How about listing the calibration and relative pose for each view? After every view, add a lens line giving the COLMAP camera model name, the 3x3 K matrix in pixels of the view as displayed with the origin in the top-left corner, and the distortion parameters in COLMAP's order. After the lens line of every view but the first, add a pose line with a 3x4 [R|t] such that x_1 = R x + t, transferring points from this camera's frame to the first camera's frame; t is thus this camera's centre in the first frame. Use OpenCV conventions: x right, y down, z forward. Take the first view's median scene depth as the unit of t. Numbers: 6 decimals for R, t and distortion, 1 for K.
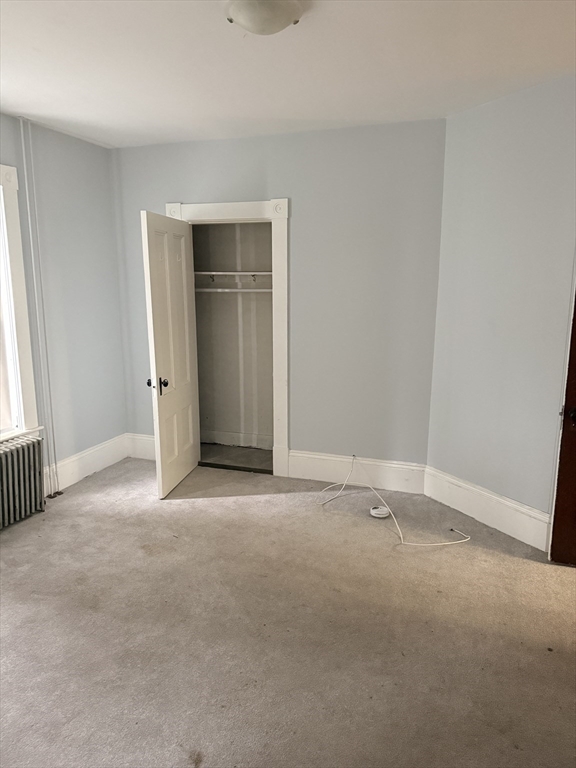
lens RADIAL K [[542.9, 0, 289.6], [0, 542.9, 381.9], [0, 0, 1]] dist [0.028406, -0.030606]
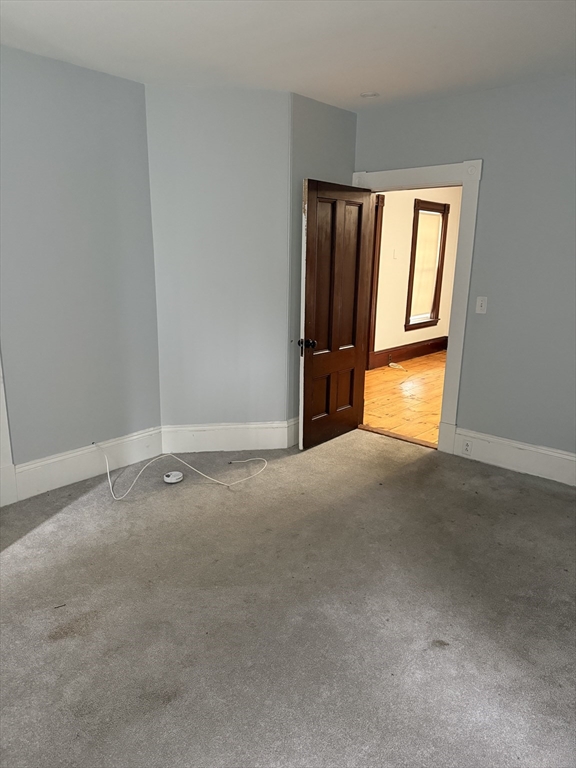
lens RADIAL K [[542.9, 0, 291.6], [0, 542.9, 384.7], [0, 0, 1]] dist [0.028406, -0.030606]
pose [[0.366668, -0.225357, 0.902646, -0.630176], [0.167245, 0.970380, 0.174331, -0.069237], [-0.915196, 0.087041, 0.393497, 0.381598]]
